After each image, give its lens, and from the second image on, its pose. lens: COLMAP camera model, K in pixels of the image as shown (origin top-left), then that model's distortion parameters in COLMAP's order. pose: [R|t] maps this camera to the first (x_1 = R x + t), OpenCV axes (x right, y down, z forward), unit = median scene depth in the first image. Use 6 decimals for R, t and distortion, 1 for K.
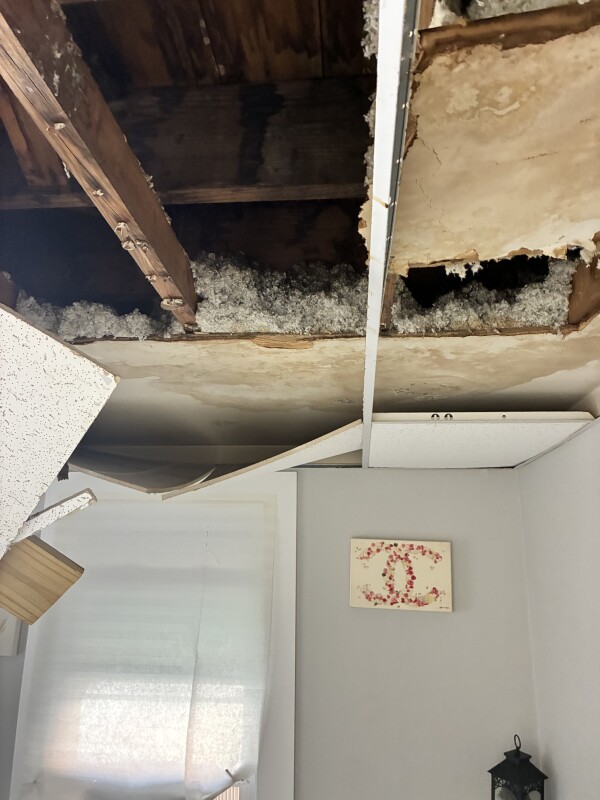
lens RADIAL K [[609.1, 0, 294.4], [0, 609.1, 397.4], [0, 0, 1]] dist [0.055538, -0.075582]
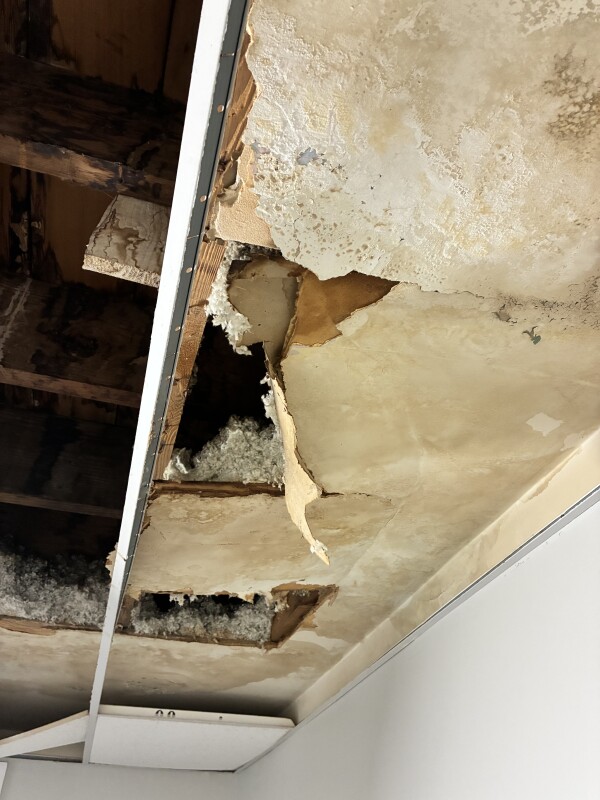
lens RADIAL K [[609.1, 0, 303.6], [0, 609.1, 387.5], [0, 0, 1]] dist [0.055538, -0.075582]
pose [[0.922420, 0.239524, 0.302935, 0.001379], [-0.089922, 0.896075, -0.434699, -0.041782], [-0.375573, 0.373735, 0.848096, -0.271821]]
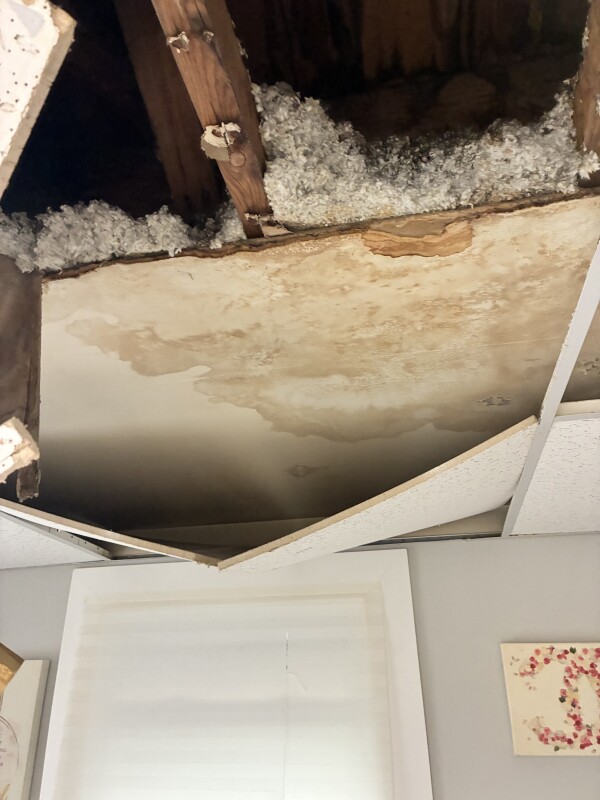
lens RADIAL K [[609.1, 0, 293.9], [0, 609.1, 400.6], [0, 0, 1]] dist [0.055538, -0.075582]
pose [[0.993725, -0.074405, -0.083515, -0.097681], [0.055846, 0.976976, -0.205911, 0.169769], [0.096913, 0.199954, 0.975001, 0.472577]]
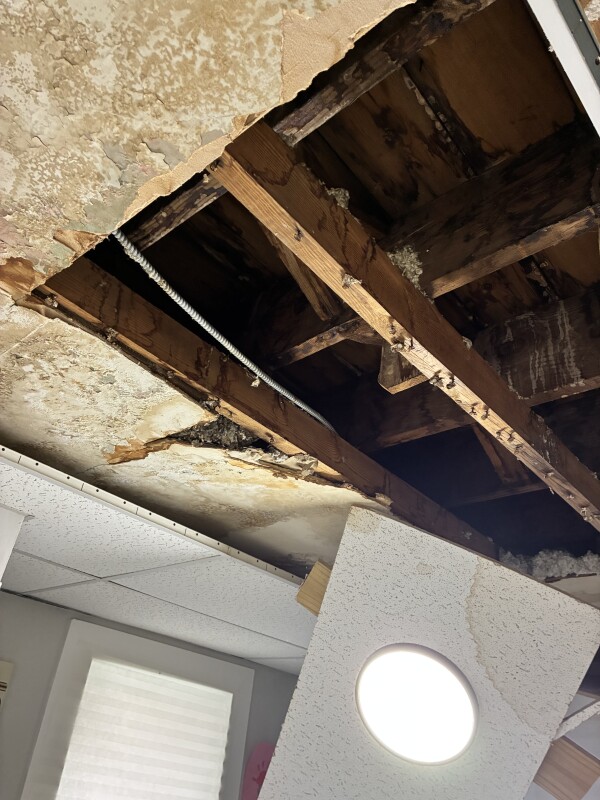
lens RADIAL K [[609.1, 0, 293.5], [0, 609.1, 395.4], [0, 0, 1]] dist [0.055538, -0.075582]
pose [[0.813040, -0.261129, -0.520363, 0.002151], [0.079155, 0.935054, -0.345554, -0.050000], [0.576801, 0.239760, 0.780907, -0.487839]]
